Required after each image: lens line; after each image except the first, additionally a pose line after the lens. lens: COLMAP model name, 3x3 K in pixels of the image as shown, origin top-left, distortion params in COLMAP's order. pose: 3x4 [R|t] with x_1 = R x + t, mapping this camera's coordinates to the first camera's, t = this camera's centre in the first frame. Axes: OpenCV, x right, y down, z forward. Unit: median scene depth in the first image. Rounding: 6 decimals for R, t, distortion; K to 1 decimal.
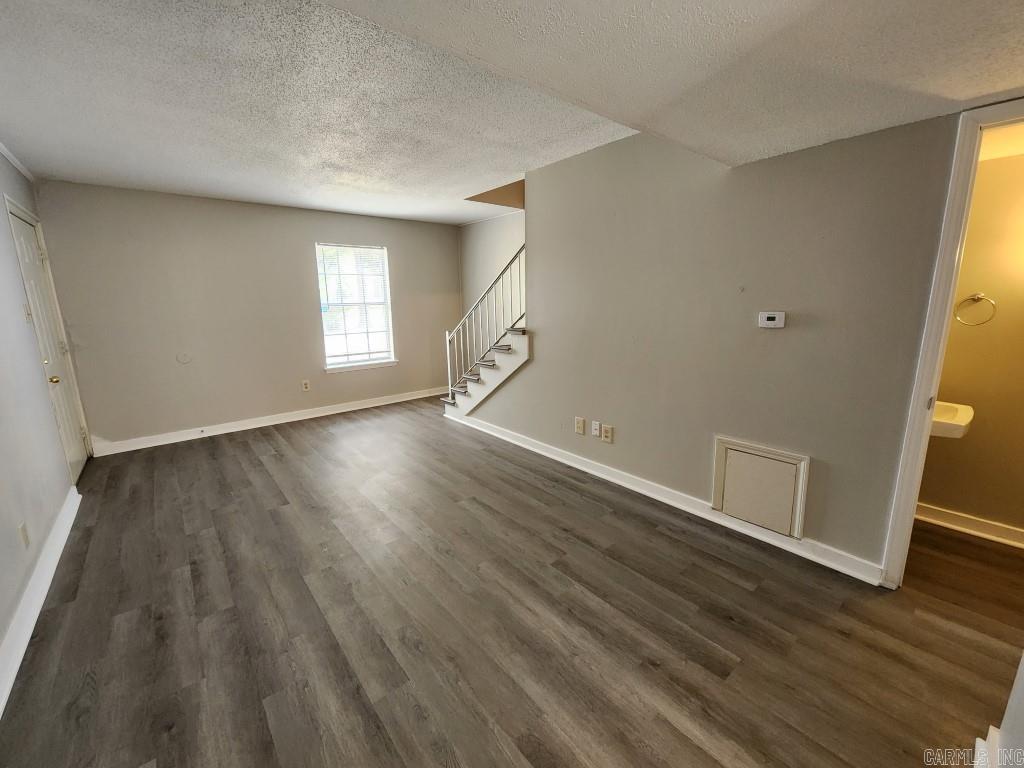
lens RADIAL K [[421.7, 0, 505.6], [0, 421.7, 381.0], [0, 0, 1]] dist [0.001908, -0.000127]
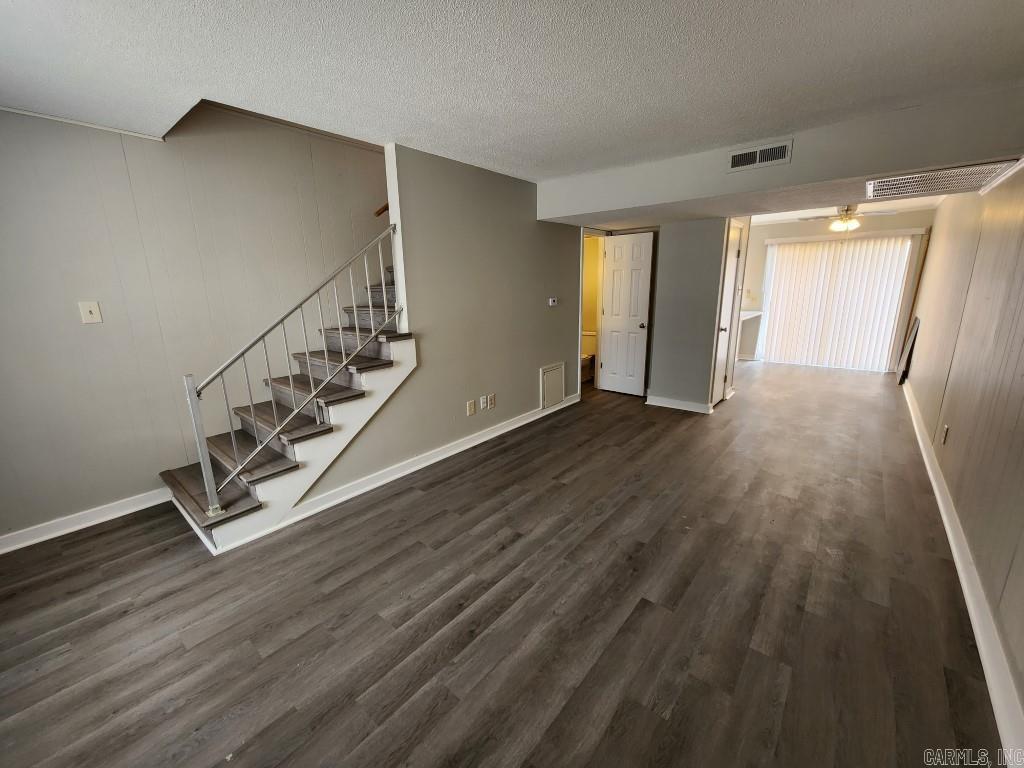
lens RADIAL K [[417.5, 0, 502.8], [0, 417.5, 383.0], [0, 0, 1]] dist [0.000899, -0.000284]
pose [[-0.174614, -0.207870, 0.962445, -1.023462], [0.215274, 0.945754, 0.243322, -0.238552], [-0.960816, 0.249677, -0.120393, 1.187617]]
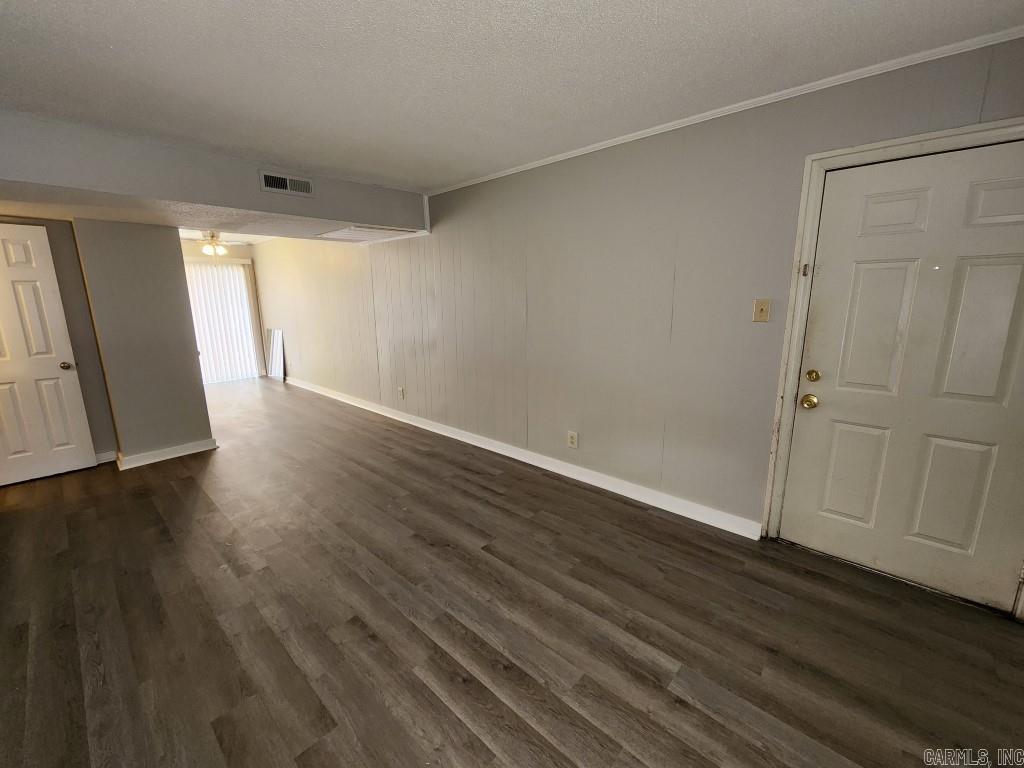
lens RADIAL K [[421.7, 0, 505.6], [0, 421.7, 381.0], [0, 0, 1]] dist [0.001908, -0.000127]
pose [[-0.991056, 0.056865, -0.120726, -0.470799], [0.005055, 0.920012, 0.391857, -0.329572], [0.133352, 0.387742, -0.912071, 1.605179]]
